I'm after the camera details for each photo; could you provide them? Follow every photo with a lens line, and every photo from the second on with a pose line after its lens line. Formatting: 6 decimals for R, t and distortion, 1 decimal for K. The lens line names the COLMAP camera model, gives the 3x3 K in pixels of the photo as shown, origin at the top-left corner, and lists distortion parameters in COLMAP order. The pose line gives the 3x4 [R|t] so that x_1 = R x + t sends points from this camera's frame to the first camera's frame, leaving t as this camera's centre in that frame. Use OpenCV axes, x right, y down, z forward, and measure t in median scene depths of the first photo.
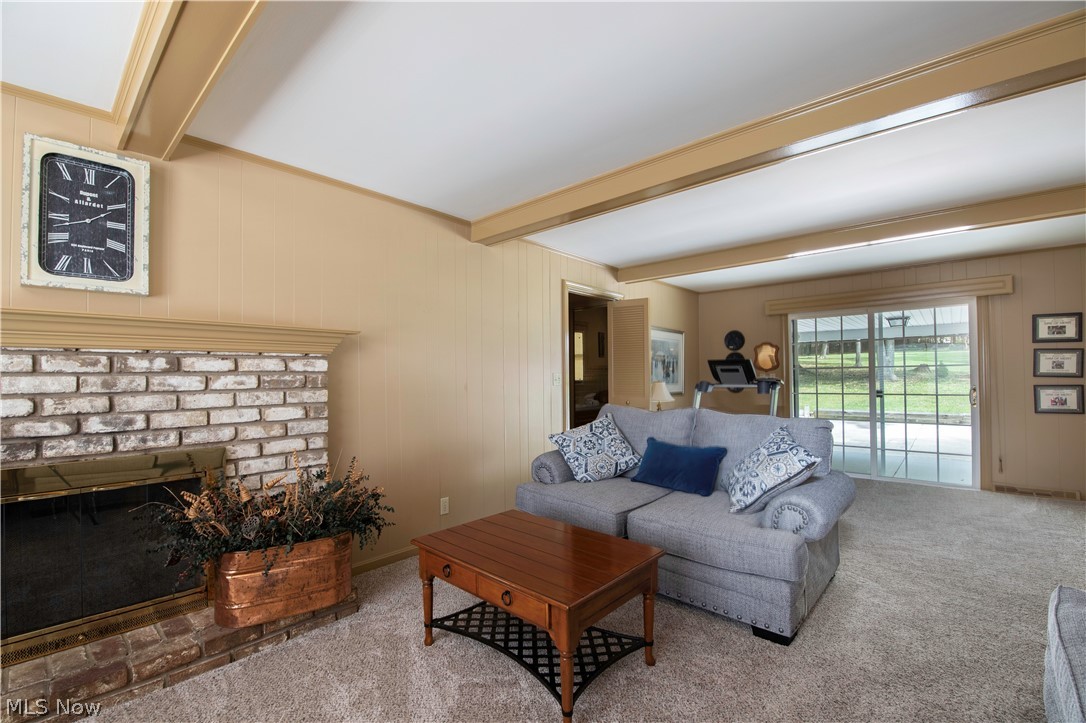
lens RADIAL K [[473.6, 0, 545.1], [0, 473.6, 369.2], [0, 0, 1]] dist [-0.005834, 0.001271]
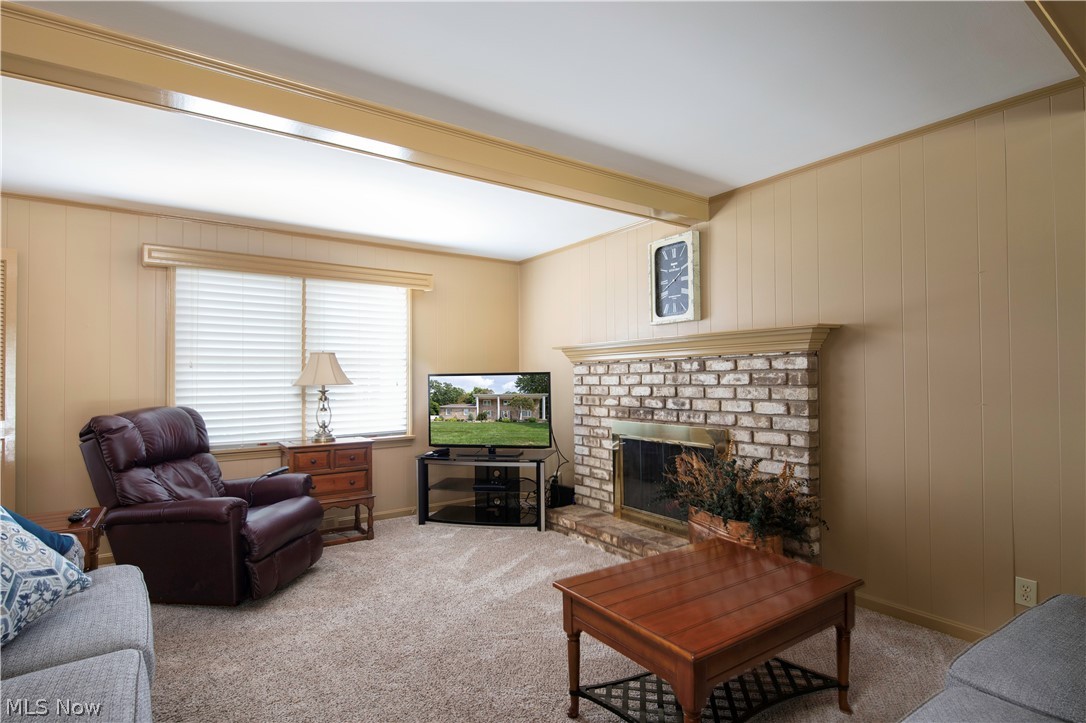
lens RADIAL K [[548.8, 0, 542.6], [0, 548.8, 362.5], [0, 0, 1]] dist [0.004725, 0.000203]
pose [[-0.212673, -0.017641, -0.976964, 0.865973], [0.024200, 0.999435, -0.023315, 0.005829], [0.976824, -0.028601, -0.212126, 0.820165]]
